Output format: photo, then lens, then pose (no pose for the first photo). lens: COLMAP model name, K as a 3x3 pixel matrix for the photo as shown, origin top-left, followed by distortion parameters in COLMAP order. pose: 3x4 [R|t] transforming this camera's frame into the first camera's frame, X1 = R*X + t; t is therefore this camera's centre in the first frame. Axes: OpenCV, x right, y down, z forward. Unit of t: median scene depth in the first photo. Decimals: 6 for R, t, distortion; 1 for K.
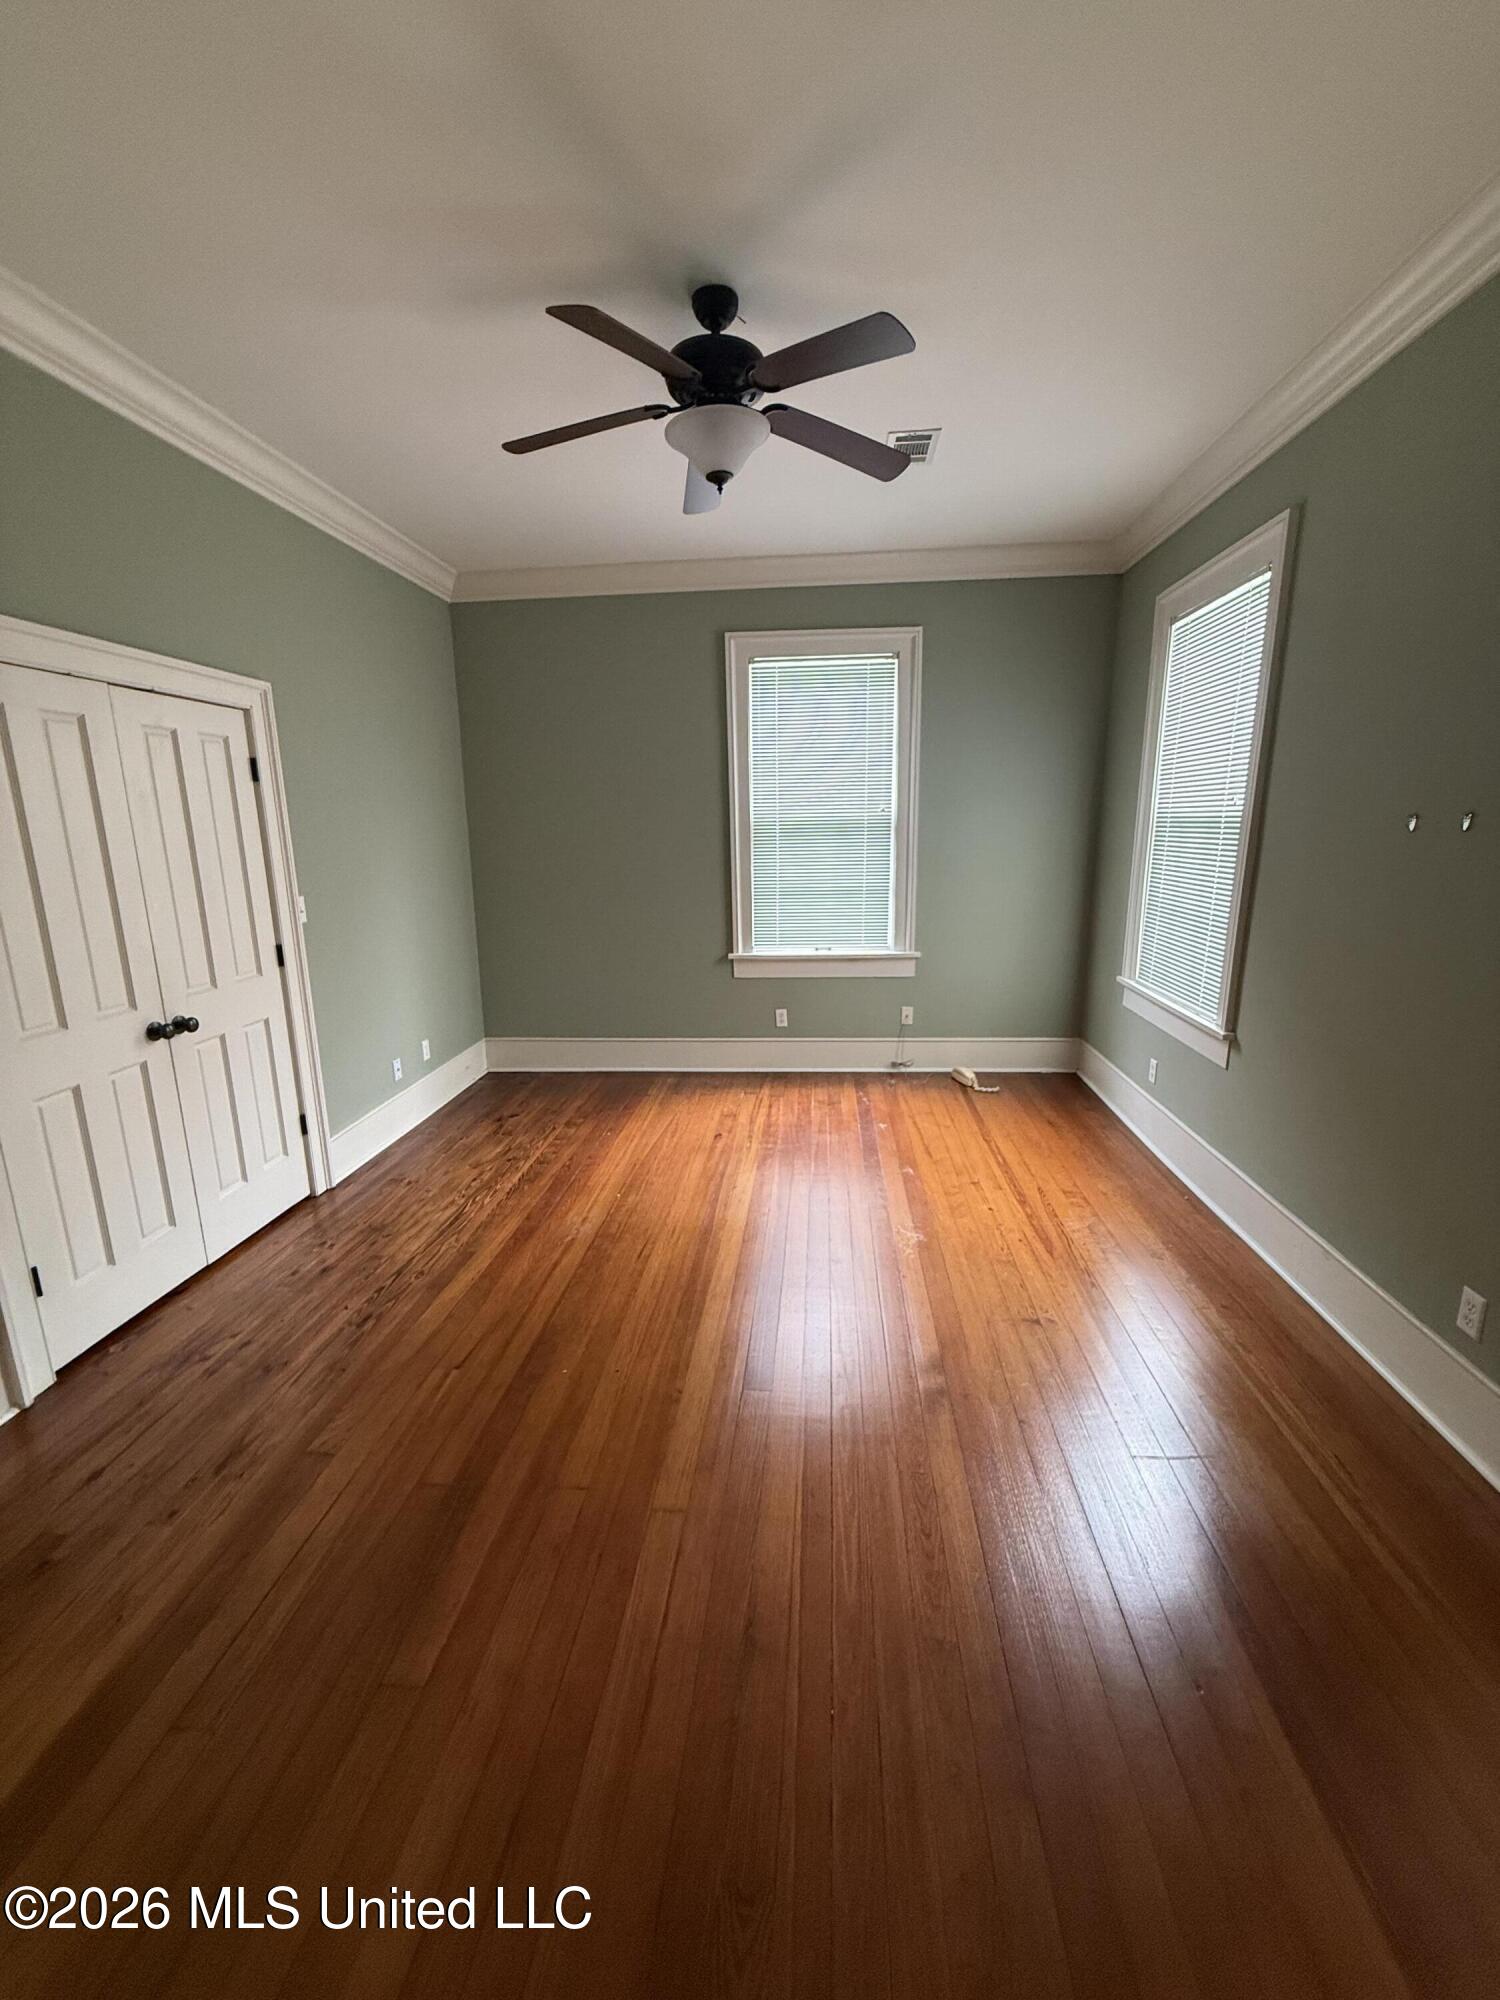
lens RADIAL K [[797.3, 0, 761.5], [0, 797.3, 999.9], [0, 0, 1]] dist [-0.000775, 0.000222]
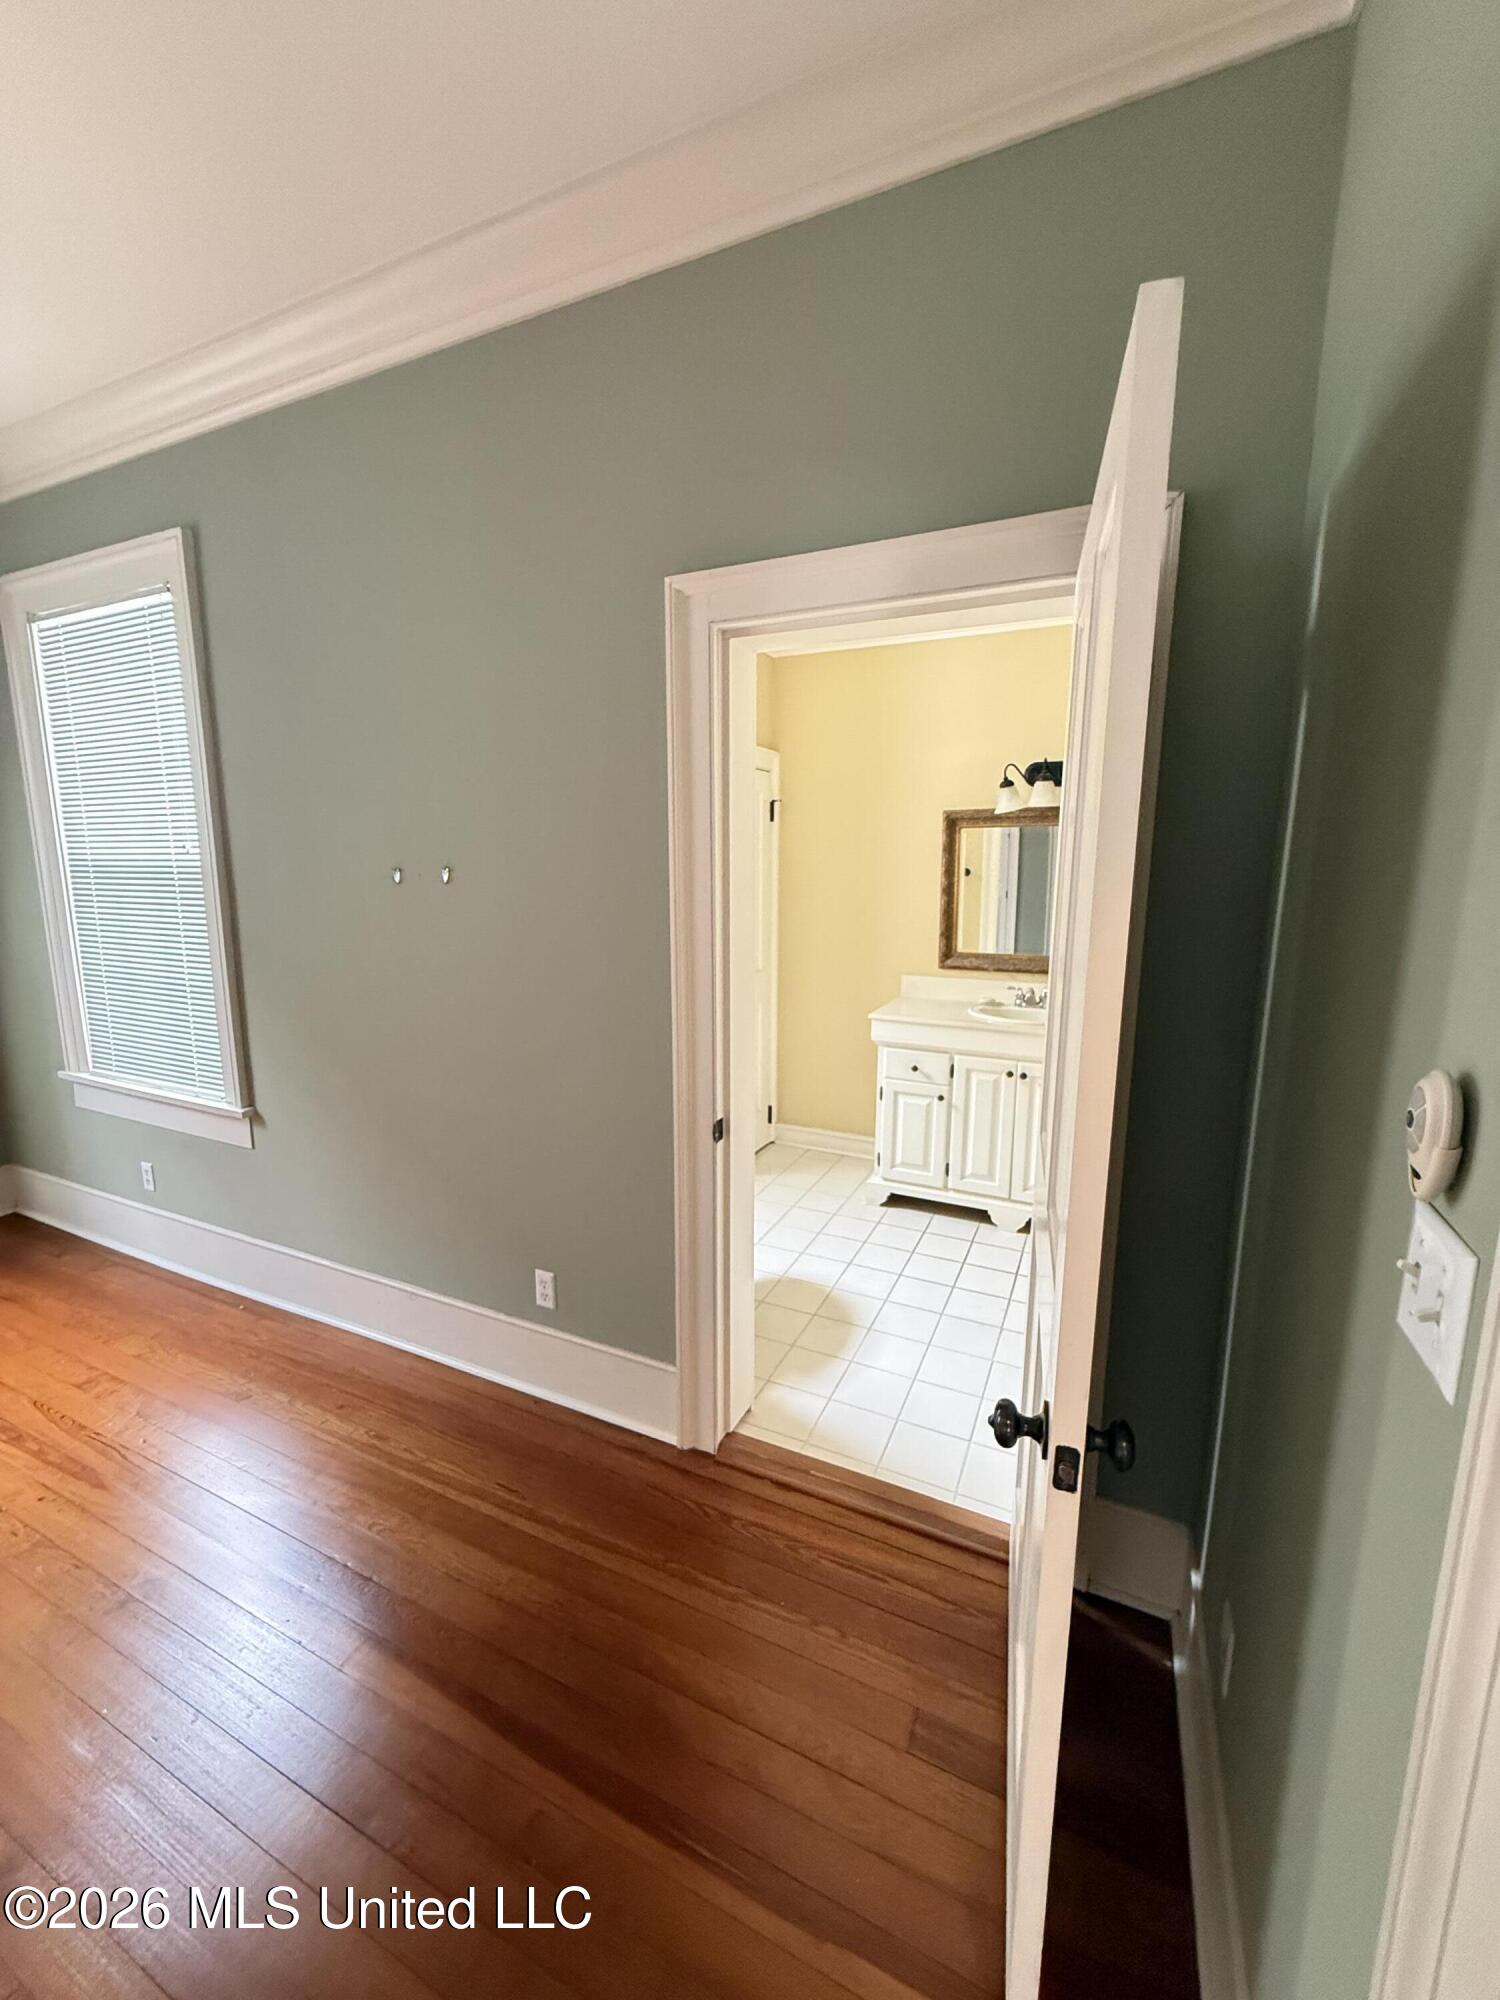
lens RADIAL K [[797.3, 0, 746.5], [0, 797.3, 997.5], [0, 0, 1]] dist [-0.000775, 0.000222]
pose [[0.355273, -0.147274, 0.923088, -0.016952], [0.199010, 0.976788, 0.079247, -0.041600], [-0.913332, 0.155549, 0.376335, 0.151504]]
